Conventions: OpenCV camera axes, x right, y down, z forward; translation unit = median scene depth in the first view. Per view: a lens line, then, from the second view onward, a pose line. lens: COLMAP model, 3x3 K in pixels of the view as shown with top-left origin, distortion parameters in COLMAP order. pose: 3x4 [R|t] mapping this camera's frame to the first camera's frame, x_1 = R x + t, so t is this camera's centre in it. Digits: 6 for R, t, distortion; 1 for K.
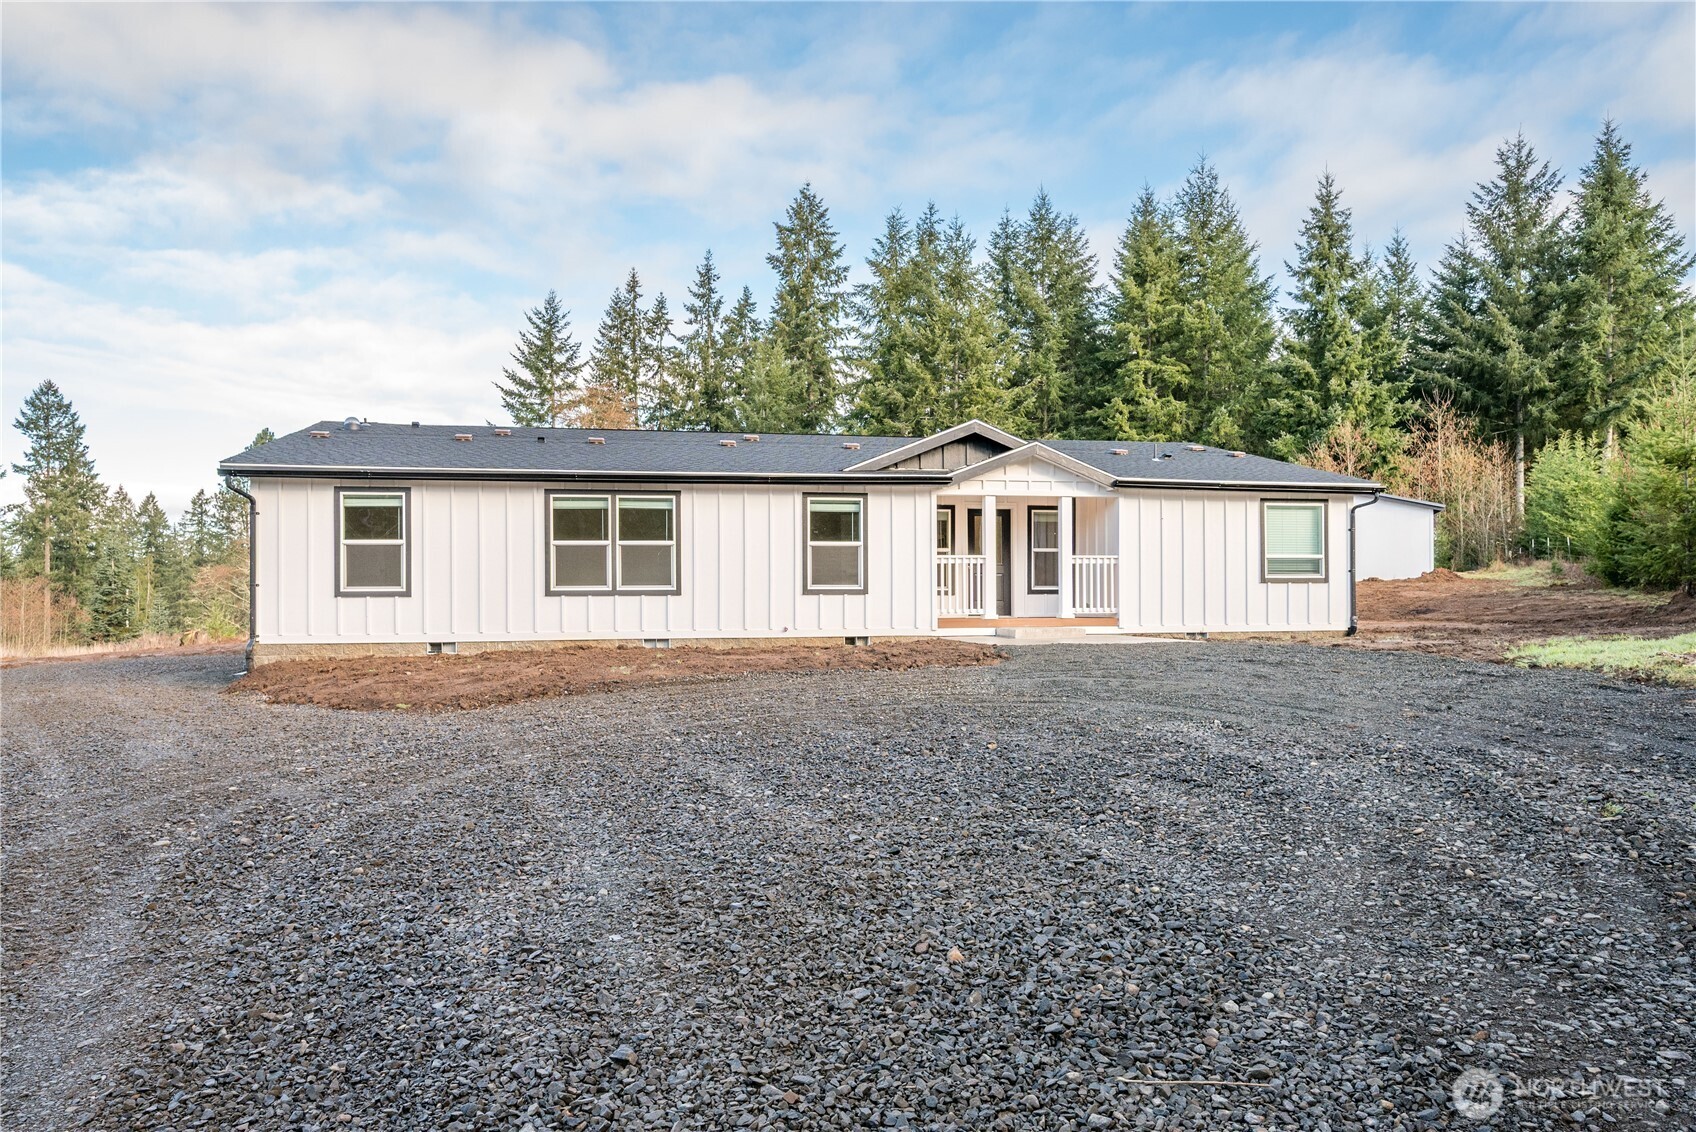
lens RADIAL K [[1161.2, 0, 845.8], [0, 1161.2, 608.0], [0, 0, 1]] dist [0.002614, -0.001041]
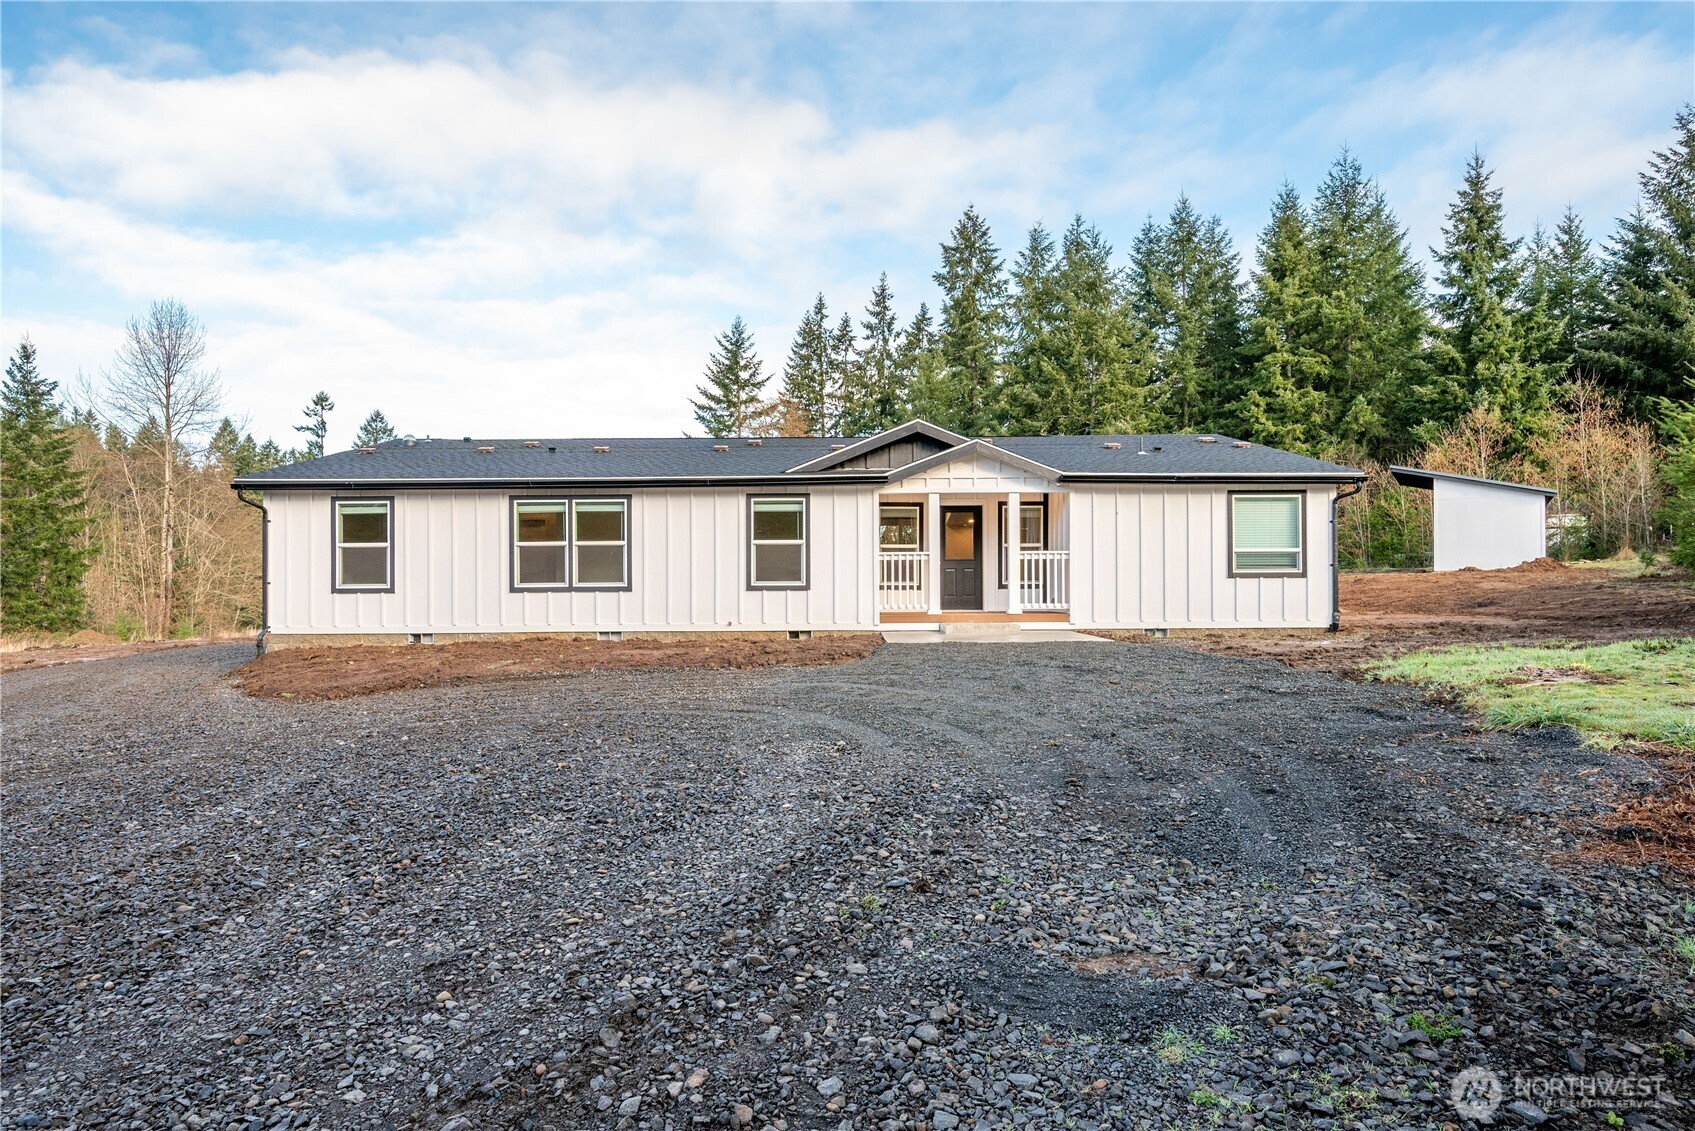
lens RADIAL K [[1039.4, 0, 835.4], [0, 1039.4, 588.4], [0, 0, 1]] dist [0.001998, -0.000862]
pose [[0.978316, 0.000252, -0.207119, 0.062096], [-0.000943, 0.999994, -0.003238, -0.002782], [0.207117, 0.003363, 0.978310, 0.024346]]
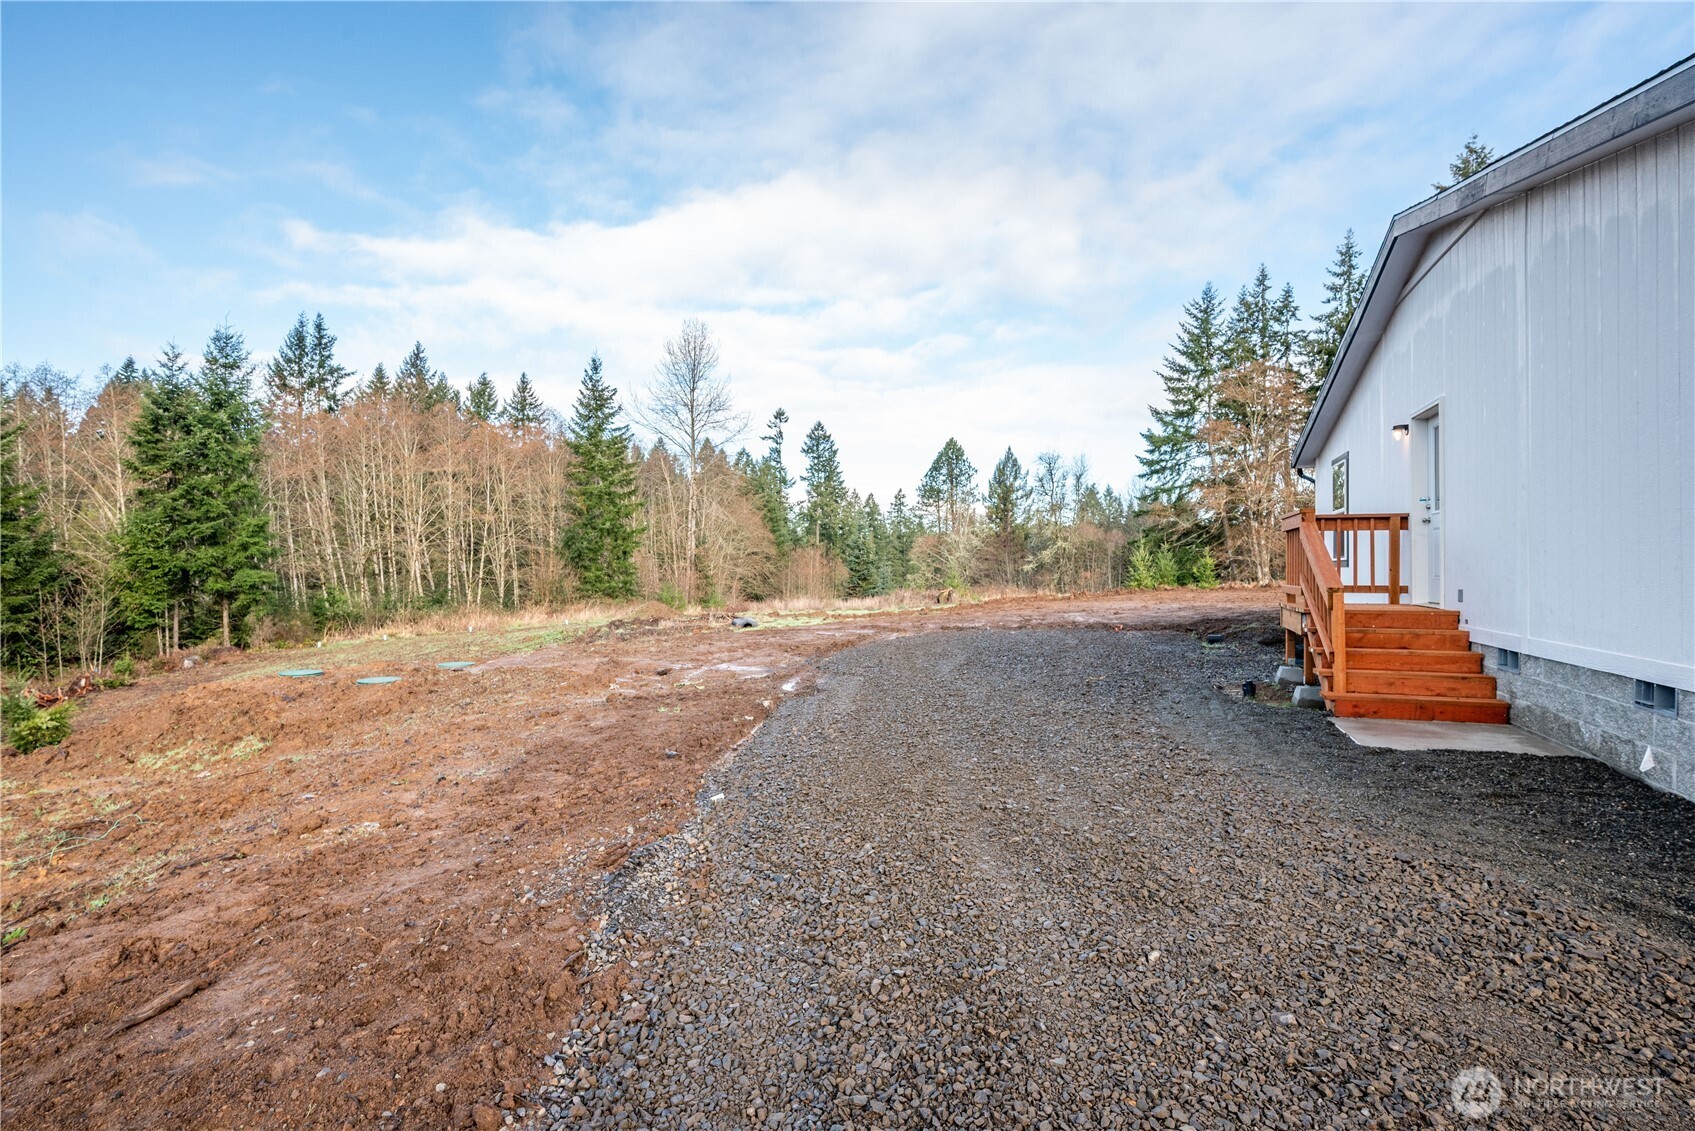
lens RADIAL K [[828.4, 0, 847.5], [0, 828.4, 565.5], [0, 0, 1]] dist [0.001940, -0.000464]
pose [[0.848457, 0.004951, -0.529240, -0.150767], [-0.006606, 0.999977, -0.001237, -0.001712], [0.529222, 0.004546, 0.848471, 0.183881]]
